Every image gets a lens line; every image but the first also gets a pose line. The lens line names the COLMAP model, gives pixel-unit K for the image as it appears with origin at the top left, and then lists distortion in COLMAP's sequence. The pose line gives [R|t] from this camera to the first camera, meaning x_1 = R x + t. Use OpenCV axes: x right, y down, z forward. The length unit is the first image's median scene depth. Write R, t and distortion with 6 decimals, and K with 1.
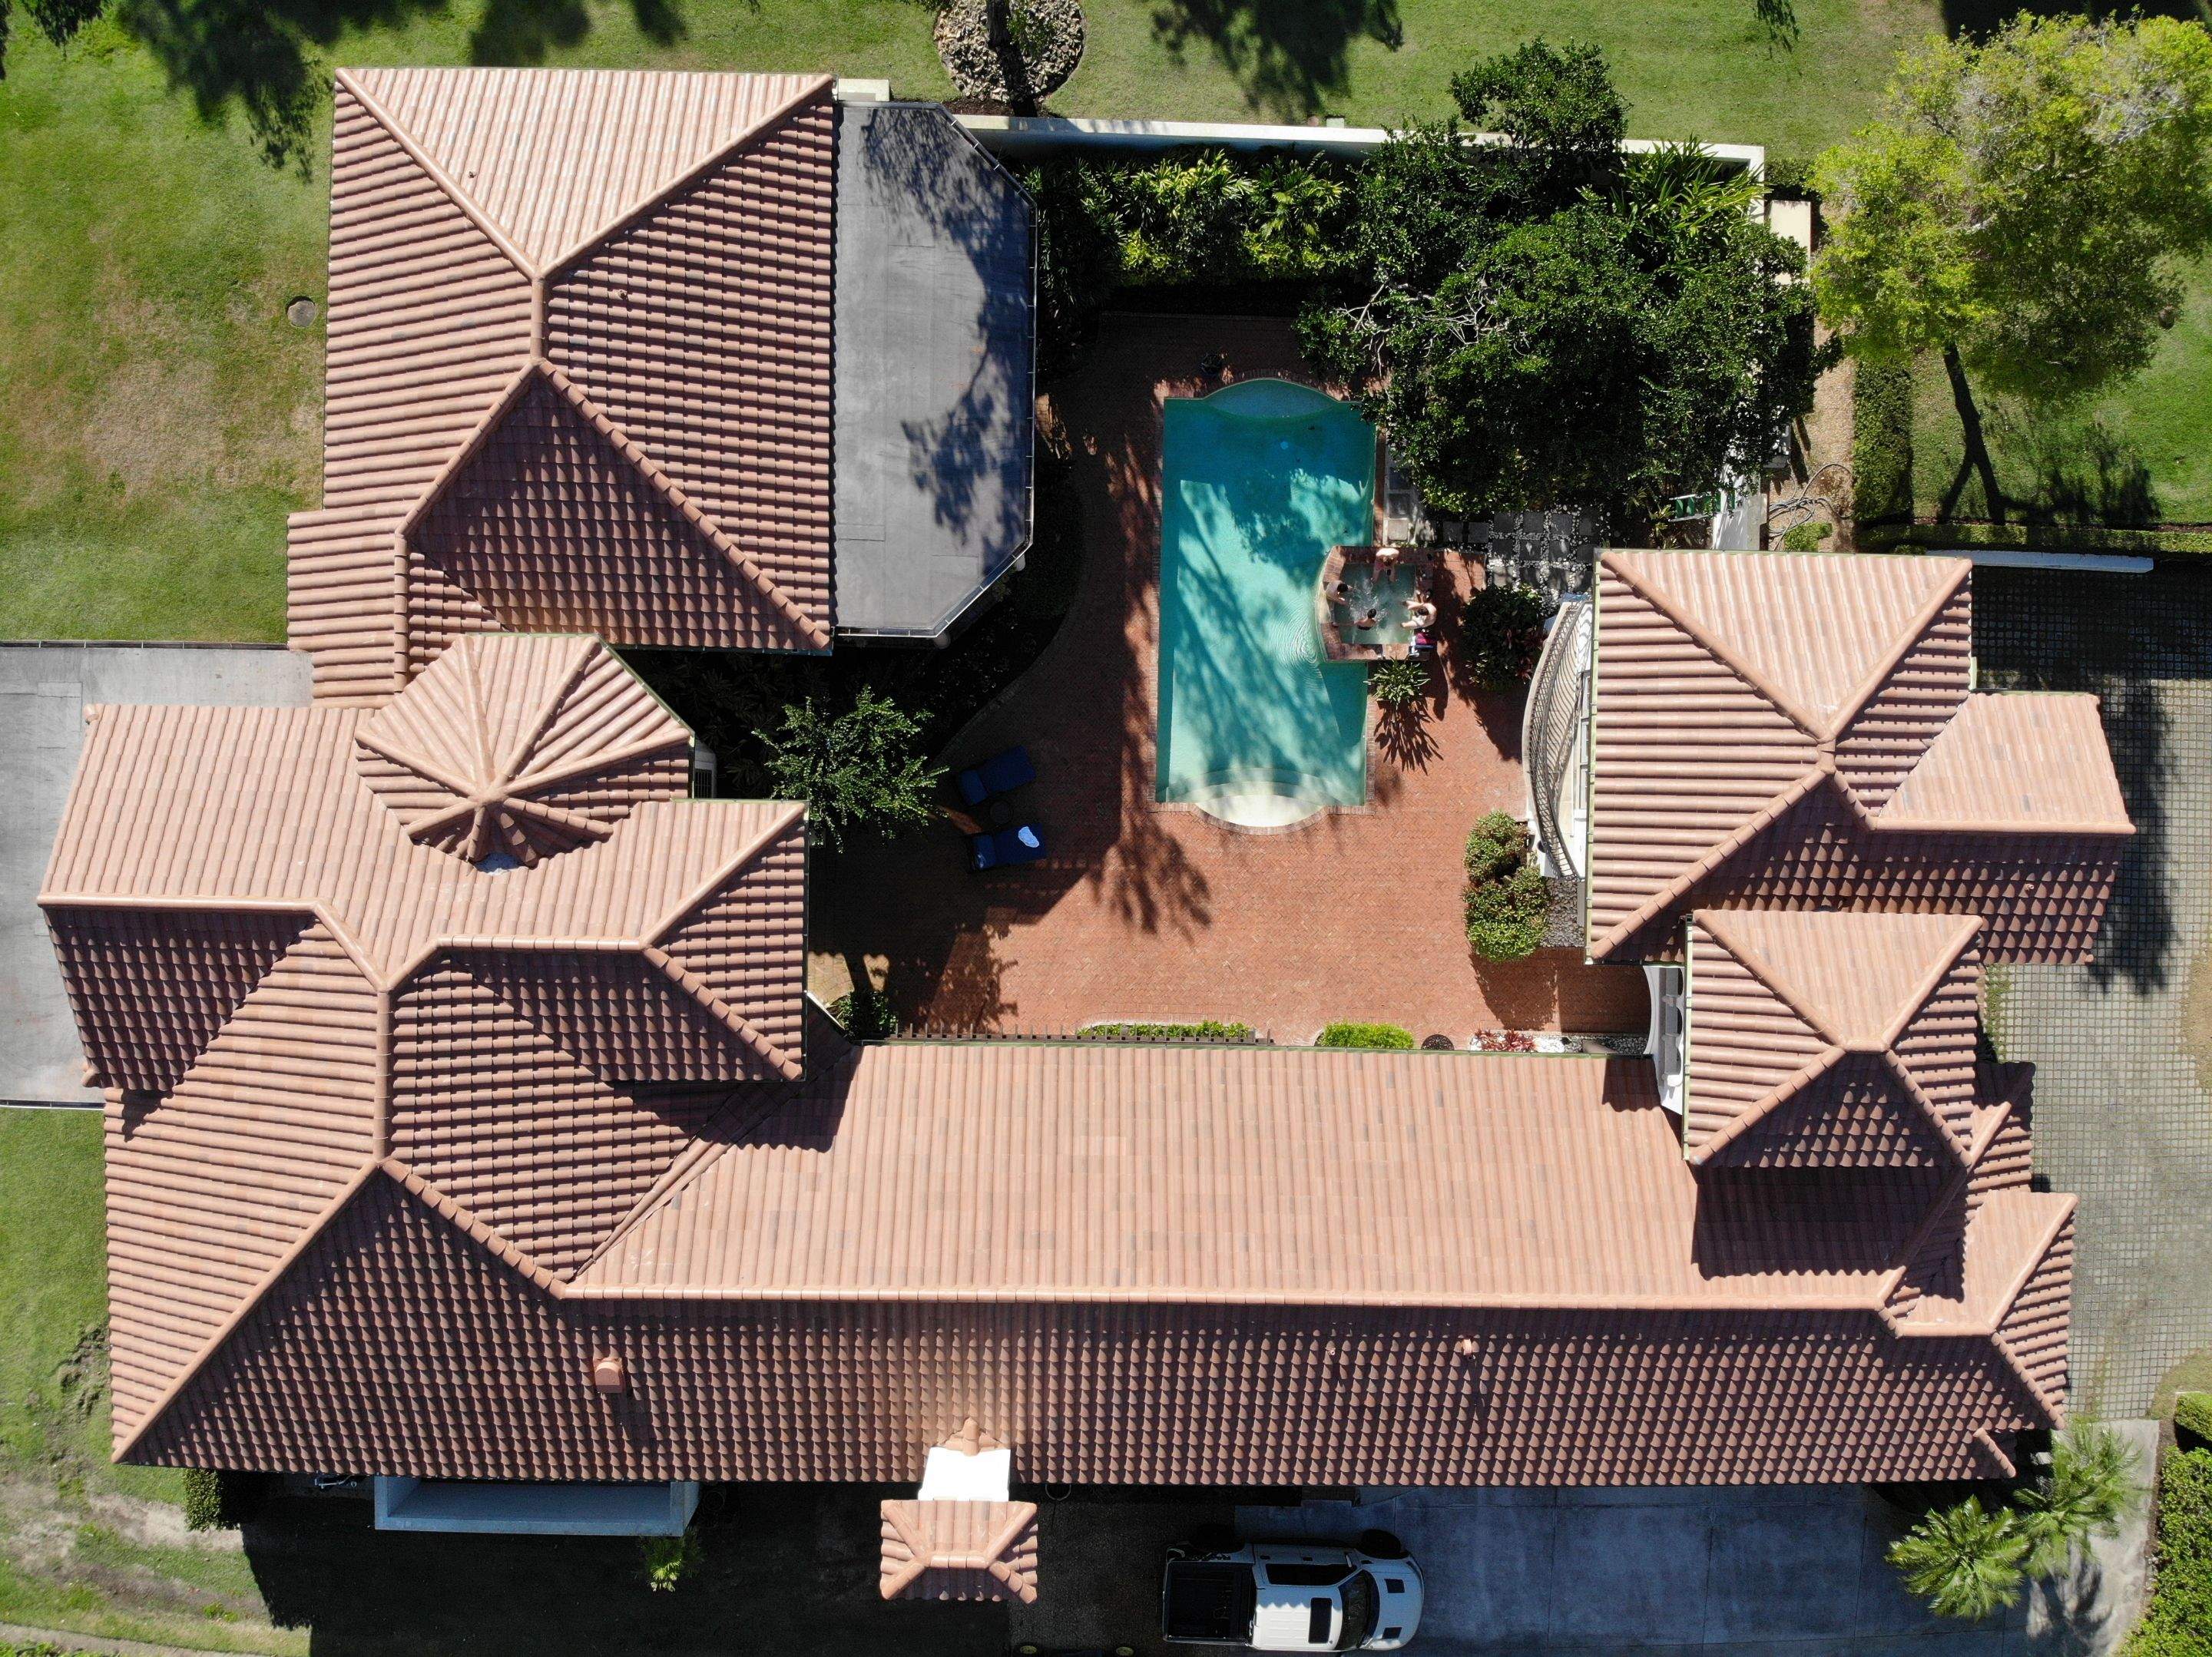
lens RADIAL K [[1607.7, 0, 1090.2], [0, 1607.7, 829.2], [0, 0, 1]] dist [0.076145, -0.180872]
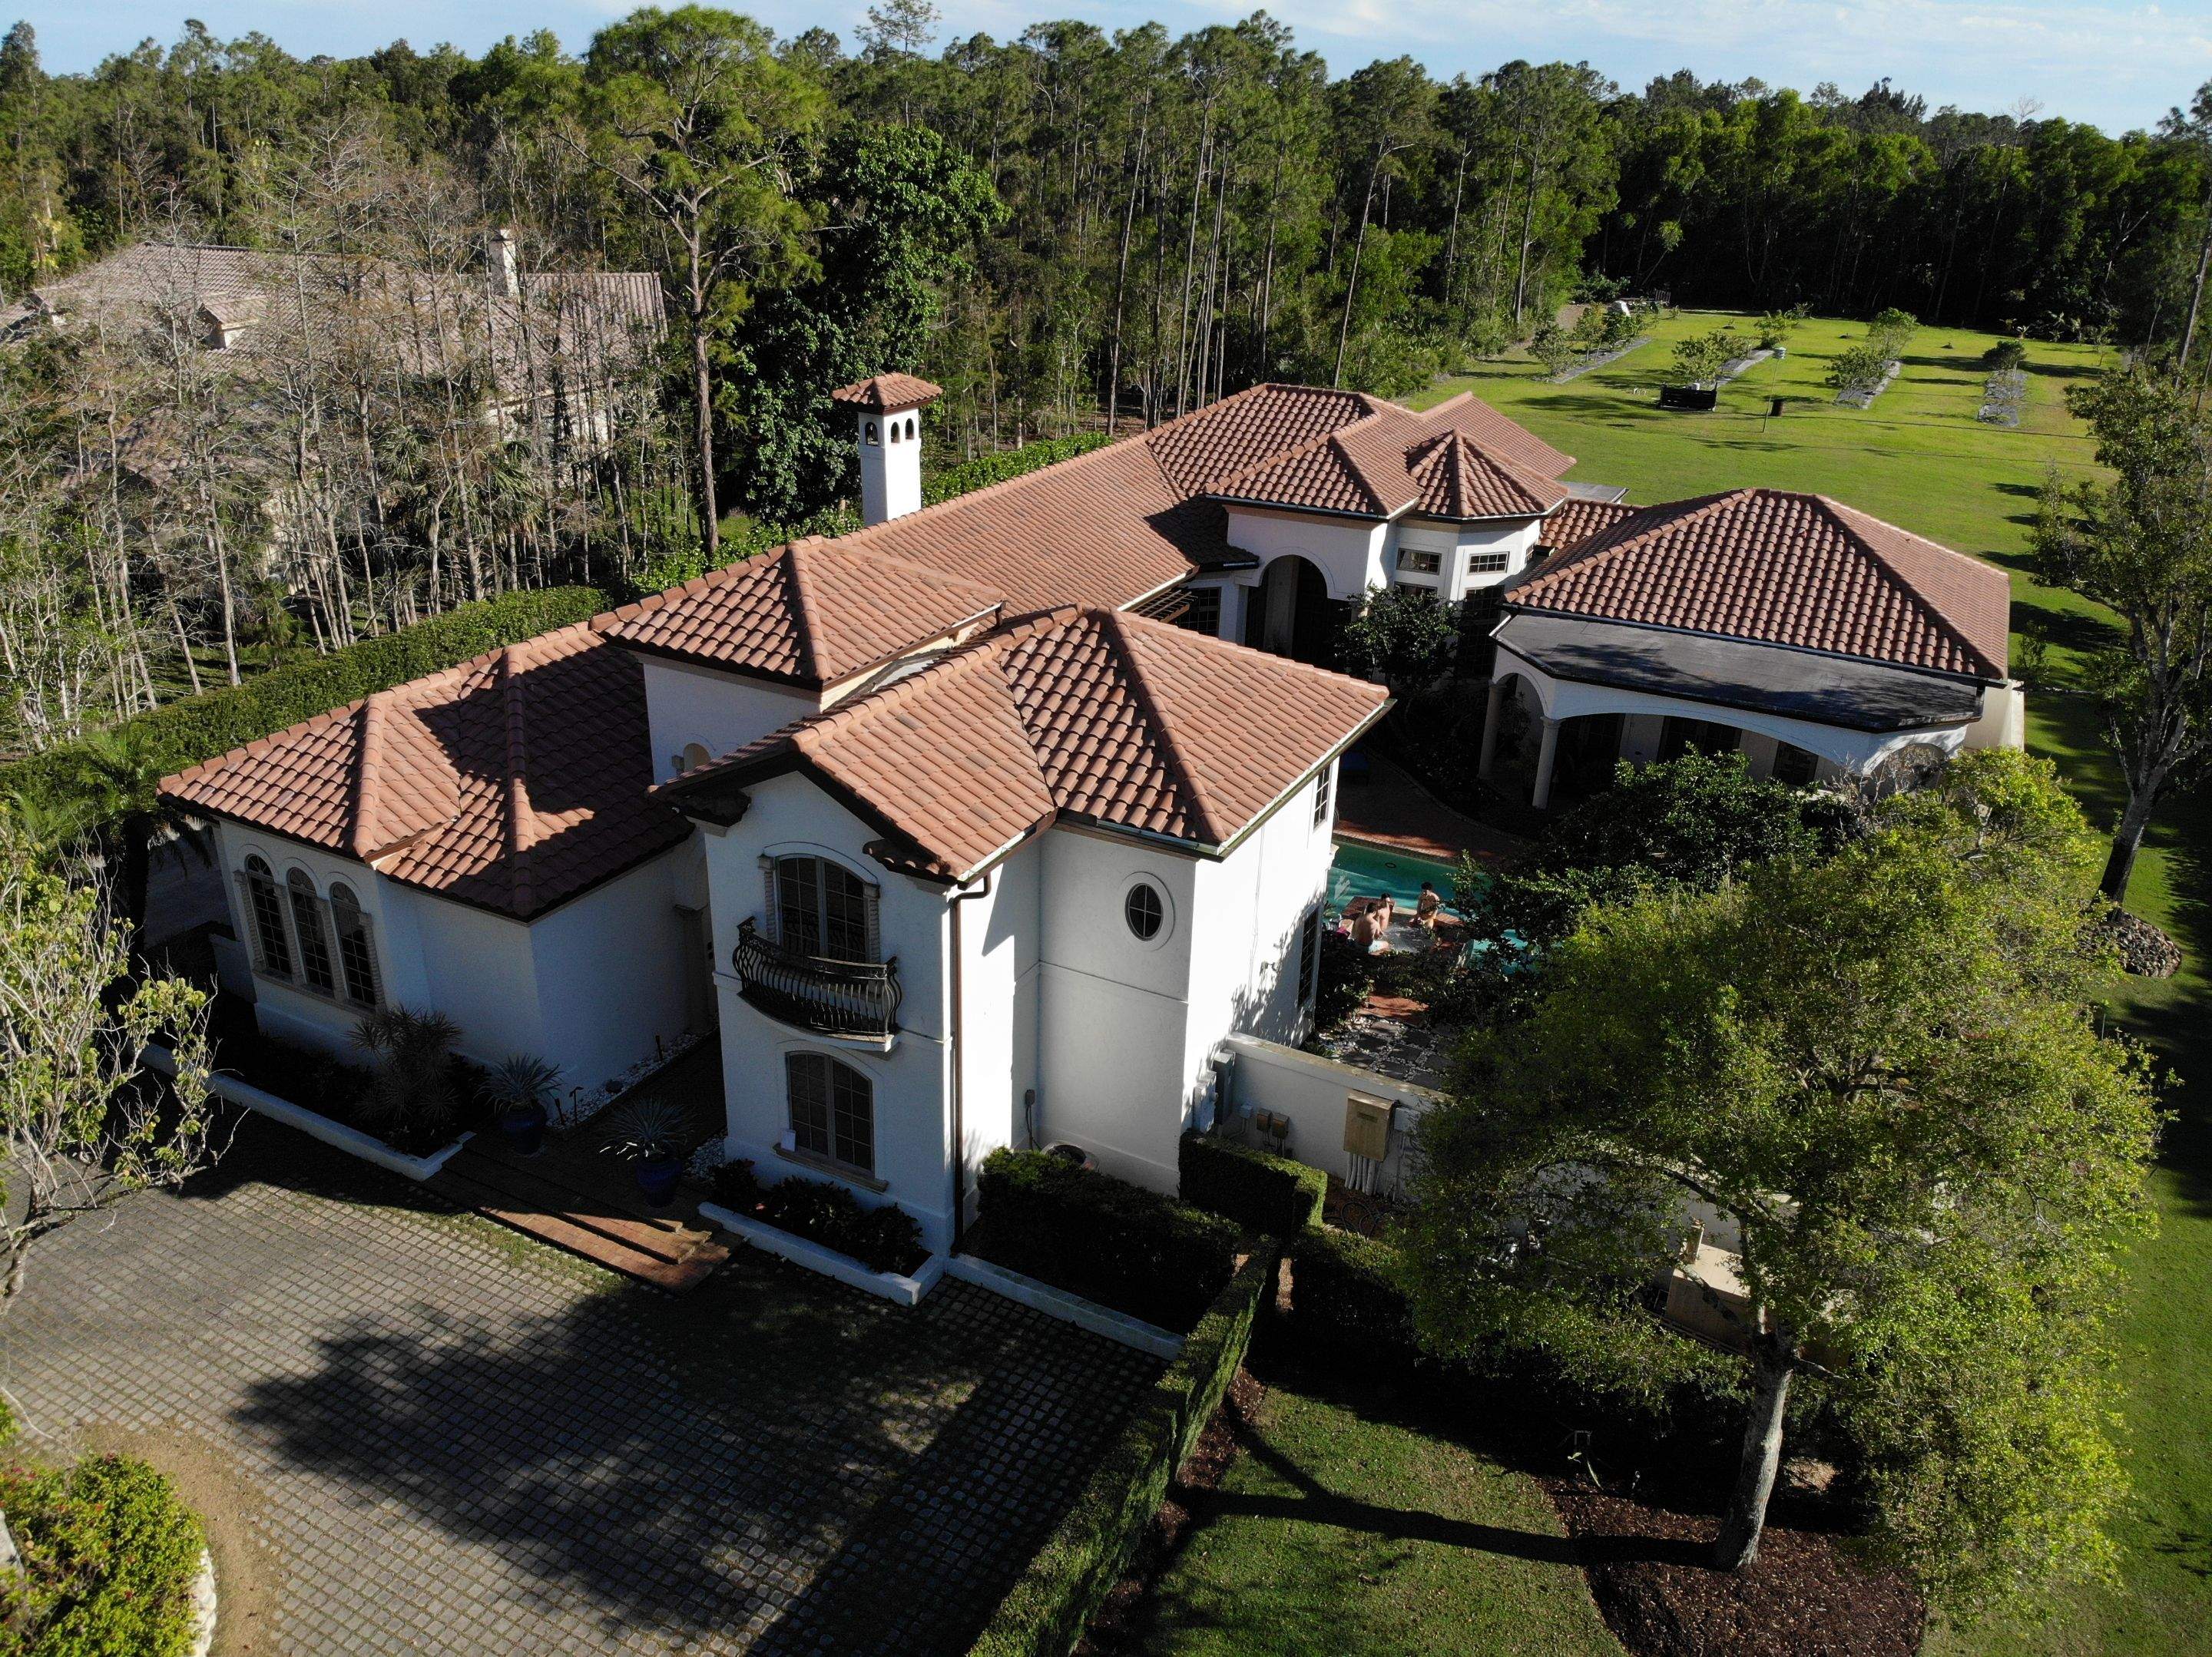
lens RADIAL K [[1607.7, 0, 1105.0], [0, 1607.7, 830.4], [0, 0, 1]] dist [0.076145, -0.180872]
pose [[-0.447516, 0.329705, -0.831279, 1.135678], [-0.893329, -0.207577, 0.398590, -0.395328], [-0.041138, 0.920981, 0.387429, 0.725843]]
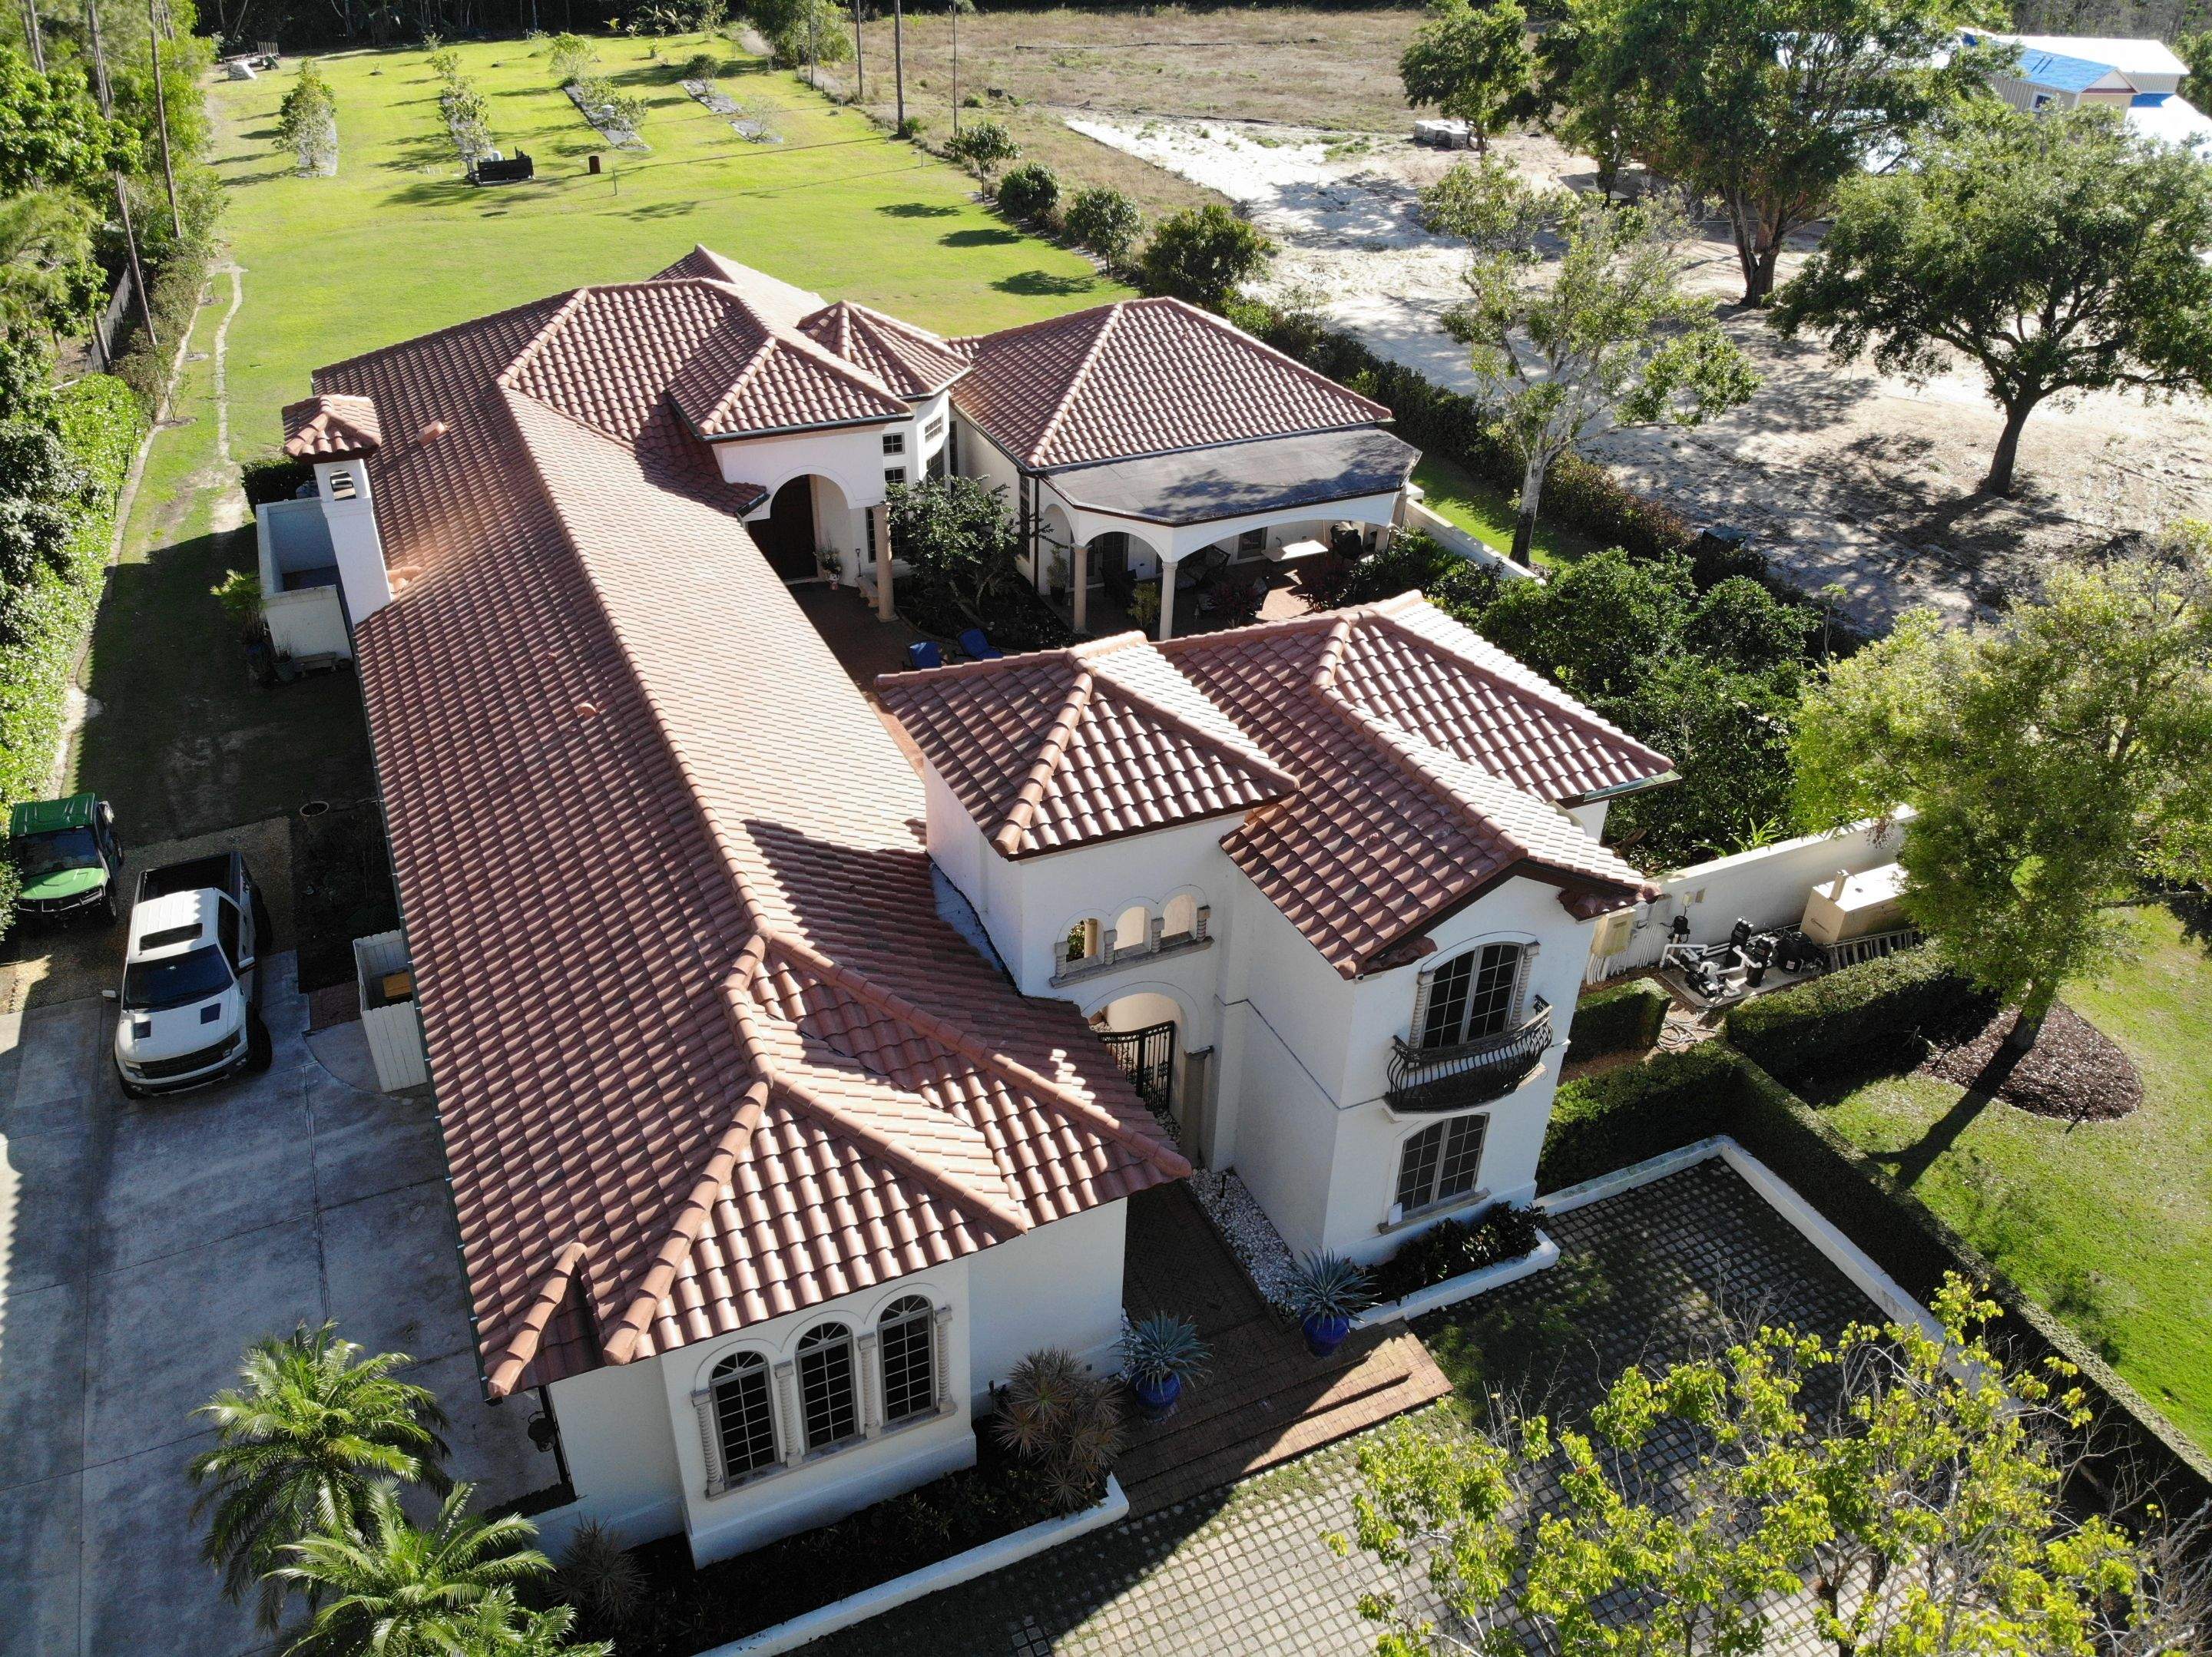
lens RADIAL K [[1607.7, 0, 1100.4], [0, 1607.7, 838.0], [0, 0, 1]] dist [0.076145, -0.180872]
pose [[0.432492, 0.478210, -0.764373, 1.060375], [-0.901439, 0.211552, -0.377694, 0.415398], [-0.018912, 0.852385, 0.522572, 0.602276]]
